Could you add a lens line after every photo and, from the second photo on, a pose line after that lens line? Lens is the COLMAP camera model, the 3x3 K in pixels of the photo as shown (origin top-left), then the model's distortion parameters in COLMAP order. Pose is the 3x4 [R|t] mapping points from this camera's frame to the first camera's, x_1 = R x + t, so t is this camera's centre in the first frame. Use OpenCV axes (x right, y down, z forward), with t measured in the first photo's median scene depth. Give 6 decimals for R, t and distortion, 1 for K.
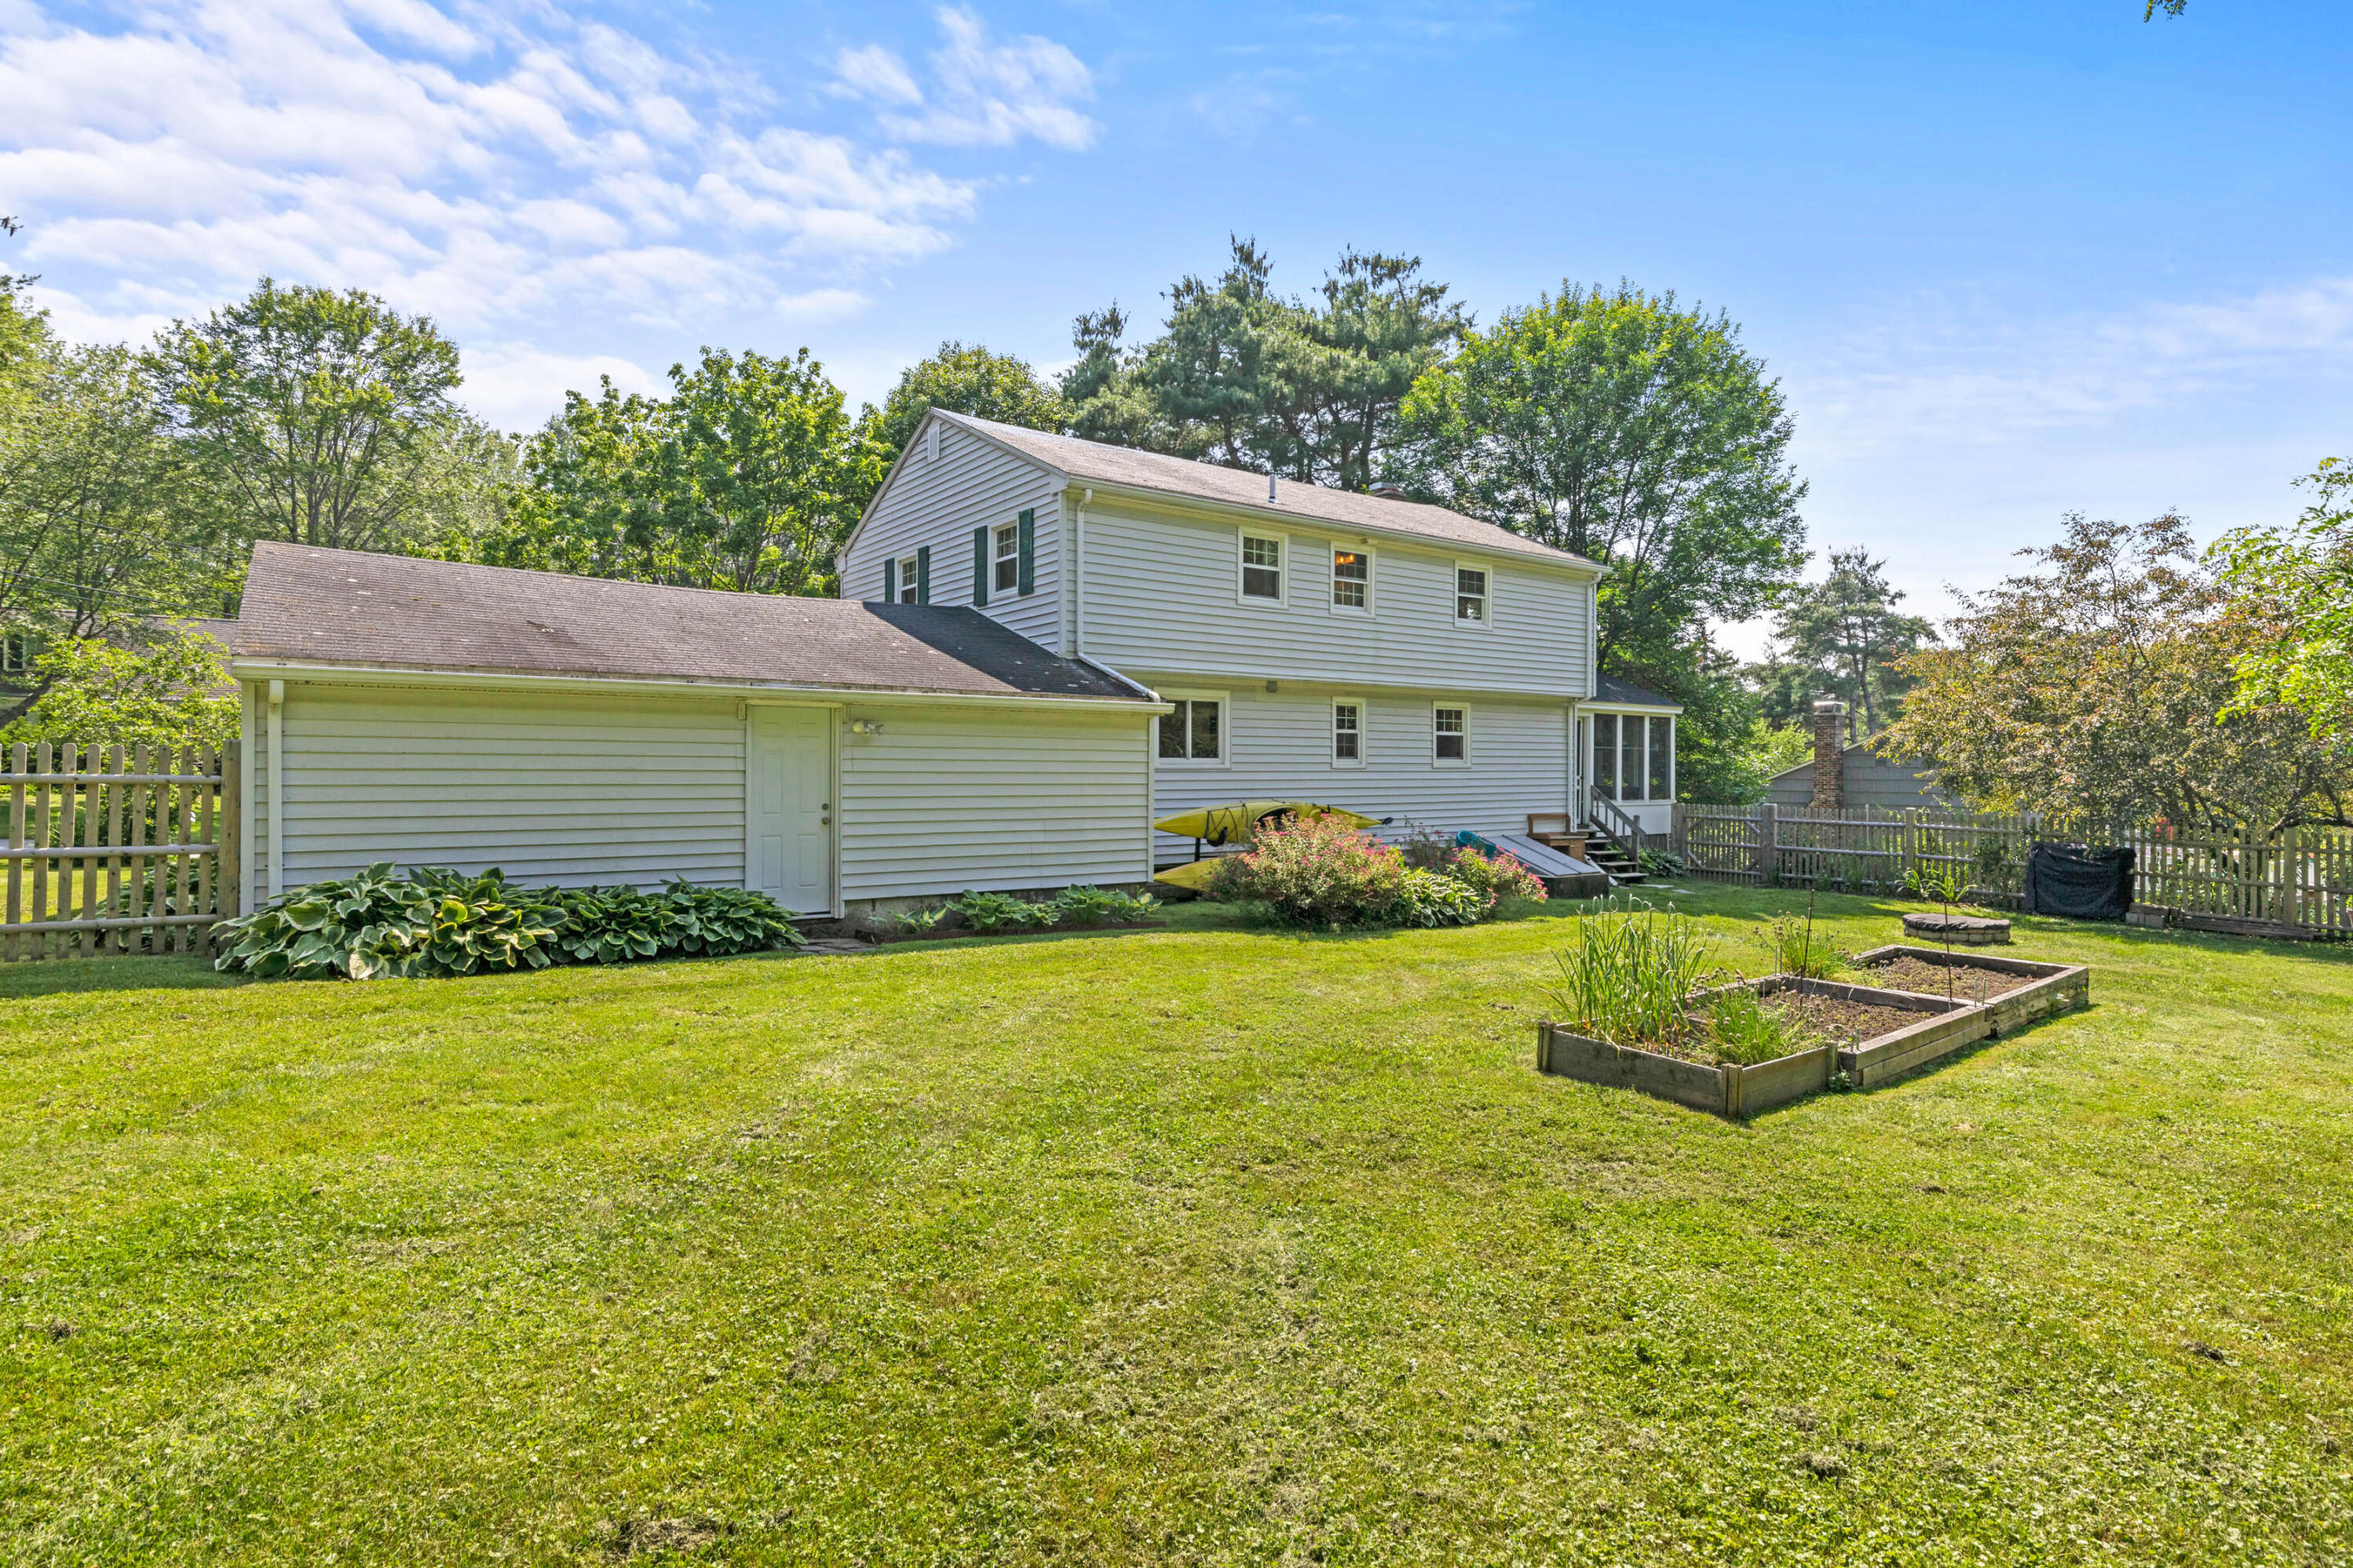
lens RADIAL K [[1188.6, 0, 1176.5], [0, 1188.6, 784.0], [0, 0, 1]] dist [-0.000361, -0.000013]
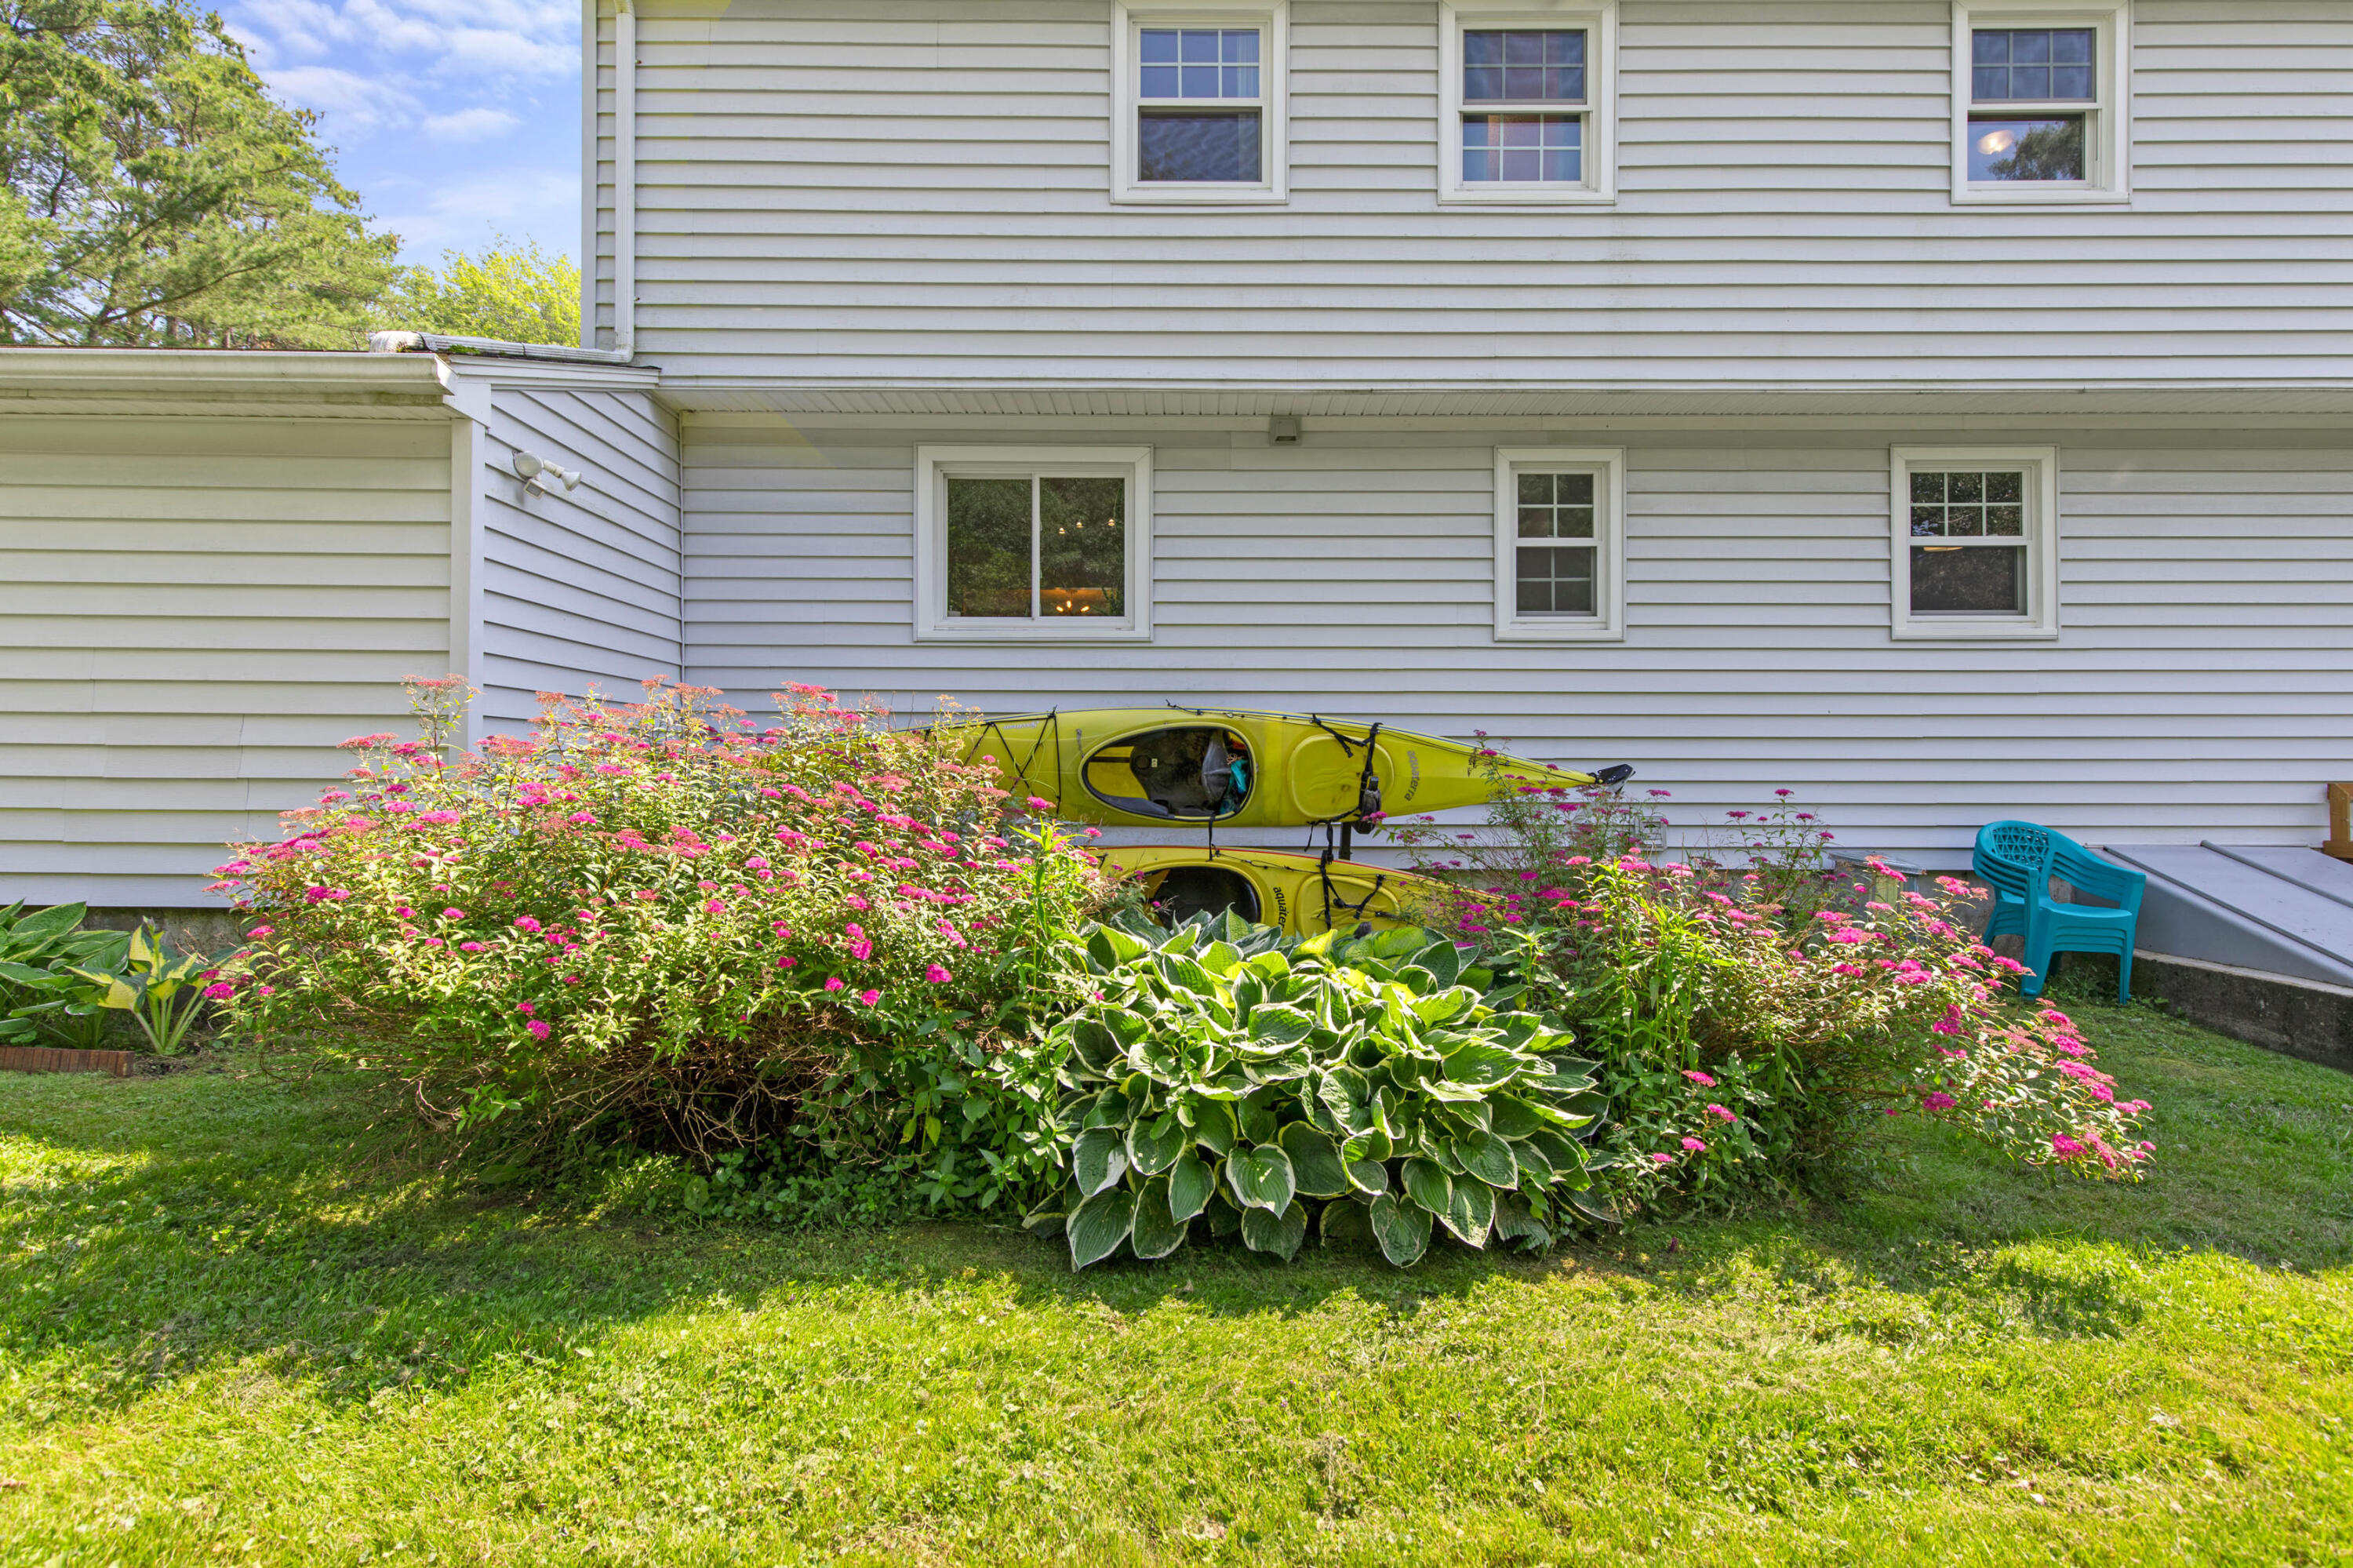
lens RADIAL K [[1079.2, 0, 1176.5], [0, 1079.2, 784.0], [0, 0, 1]] dist [-0.000127, -0.000066]
pose [[0.808218, 0.002361, -0.588878, 0.251137], [-0.008161, 0.999941, -0.007191, 0.035417], [0.588826, 0.010618, 0.808190, 0.671814]]
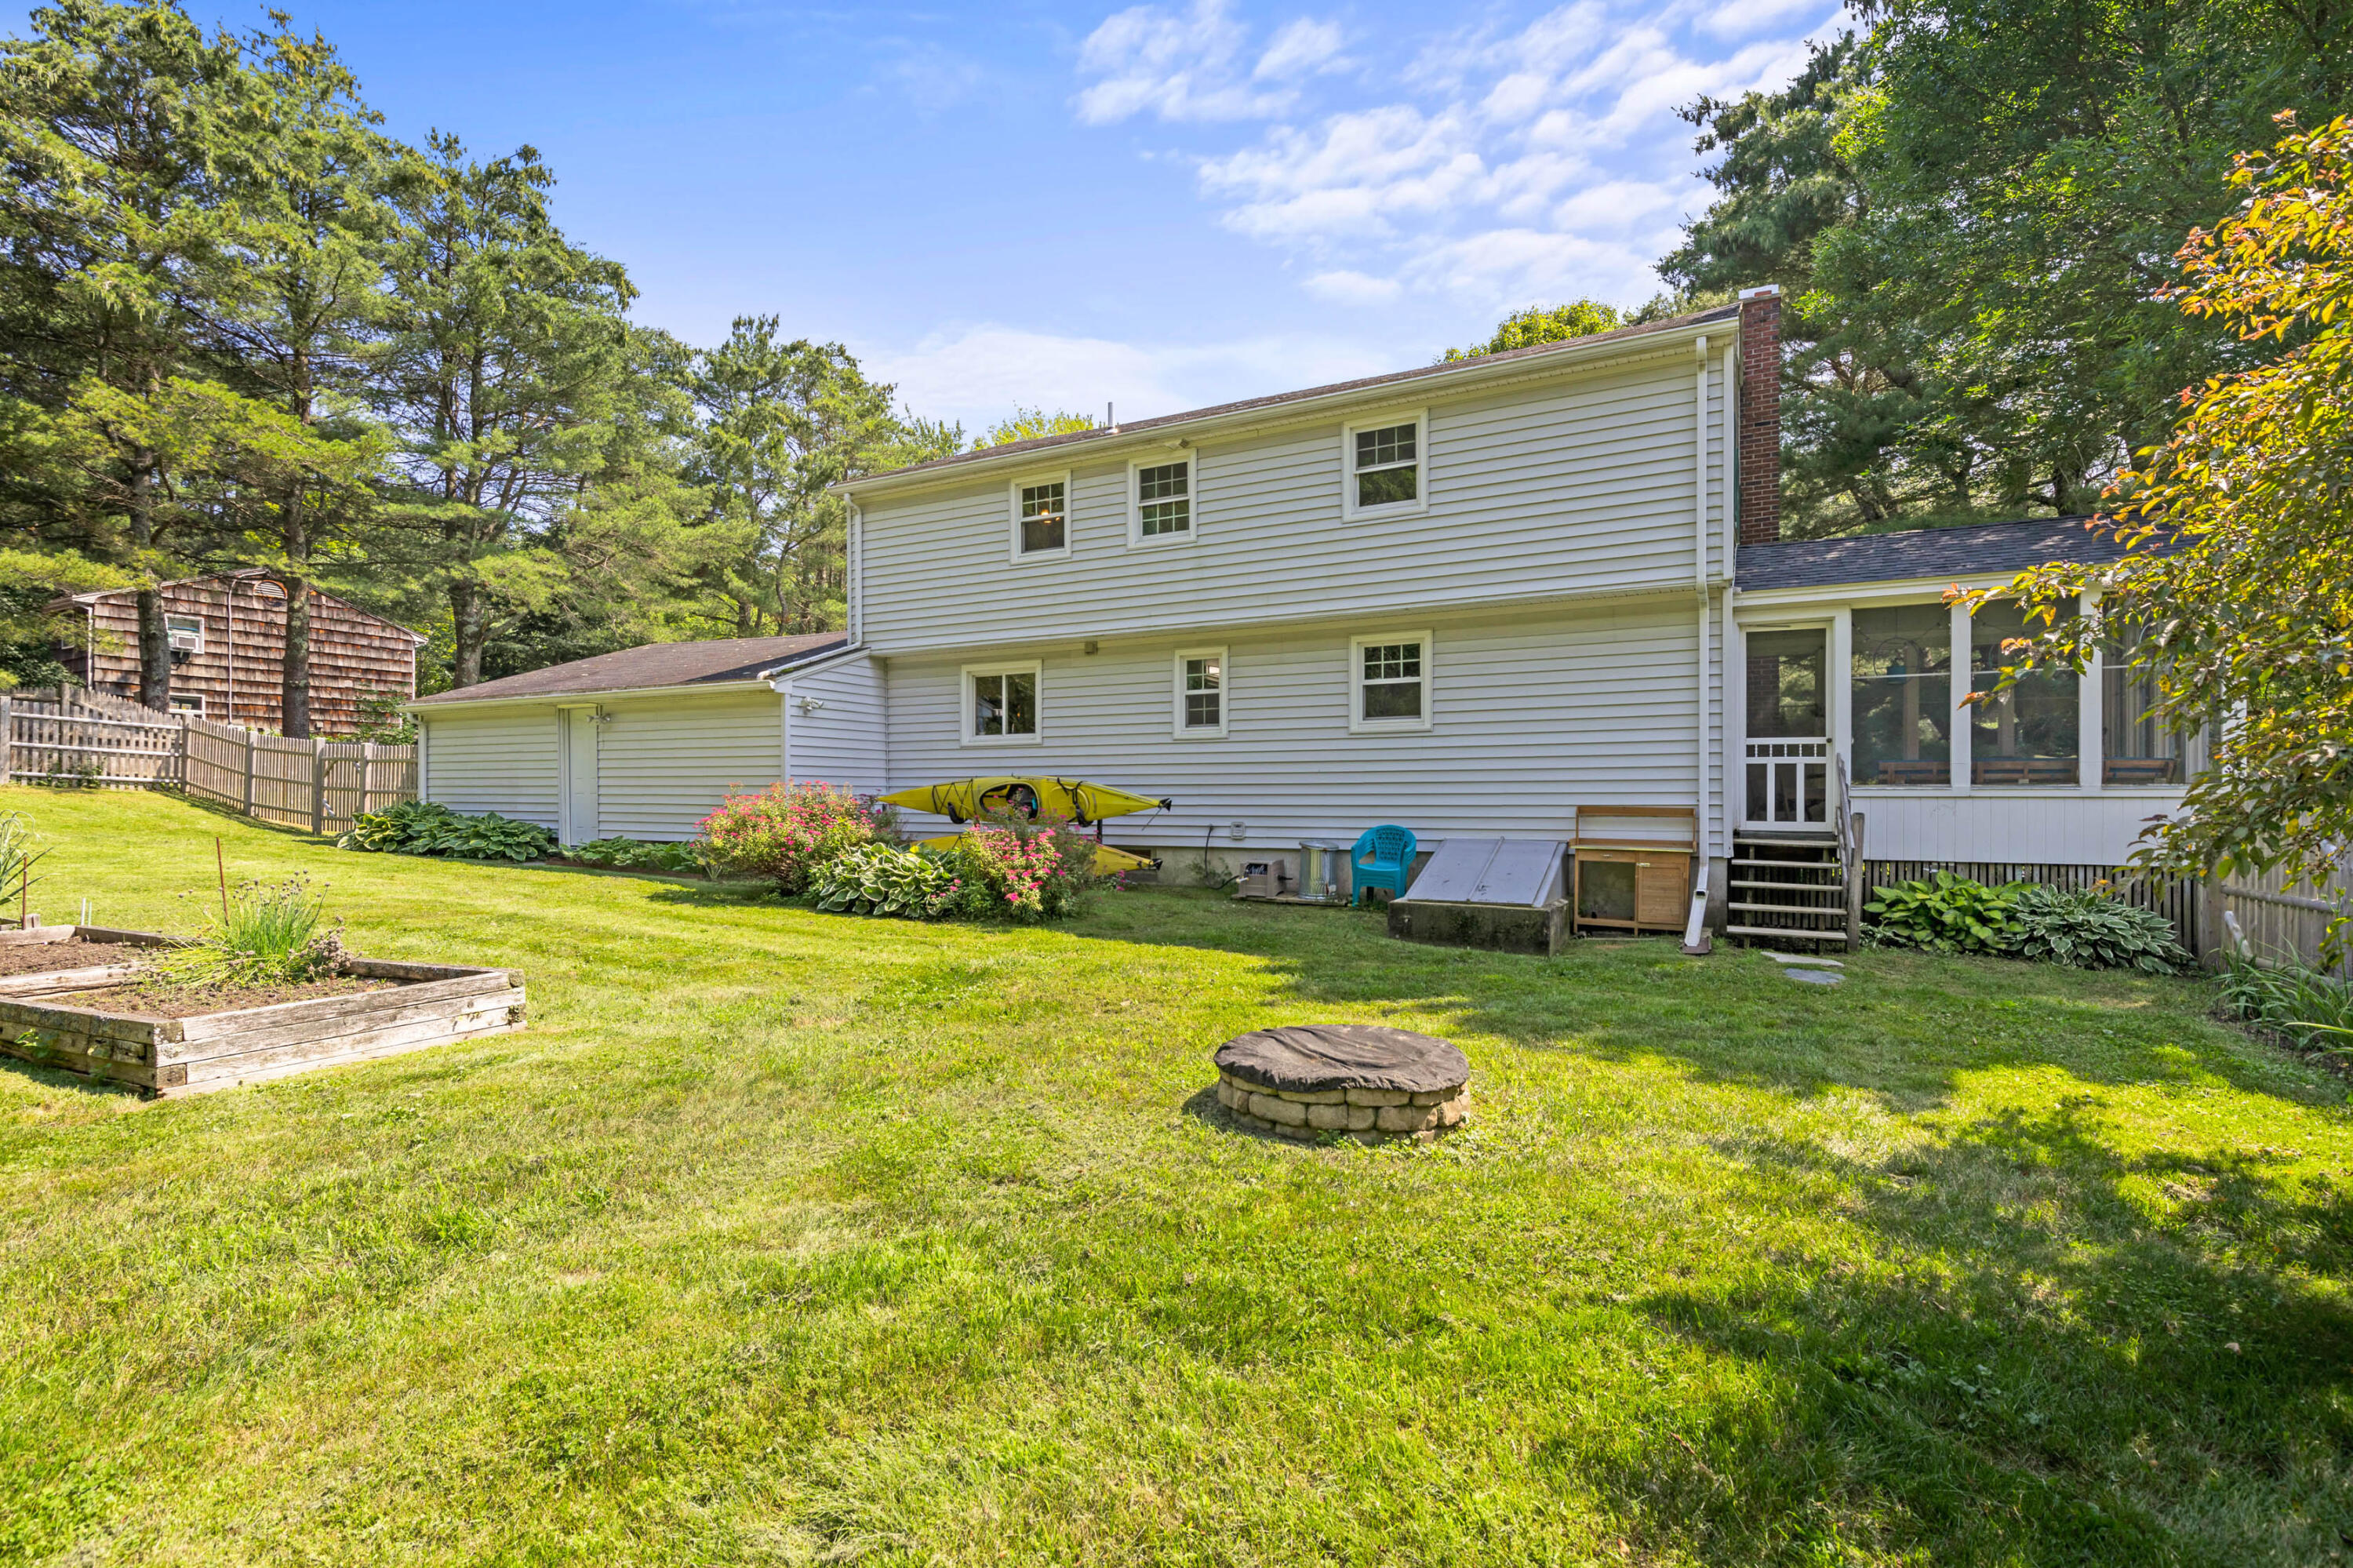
lens RADIAL K [[1094.2, 0, 1170.0], [0, 1094.2, 823.8], [0, 0, 1]] dist [-0.000053, -0.000050]
pose [[0.429376, 0.017903, -0.902948, 0.804129], [-0.011836, 0.999829, 0.014195, 0.033653], [0.903048, 0.004592, 0.429515, 0.684153]]
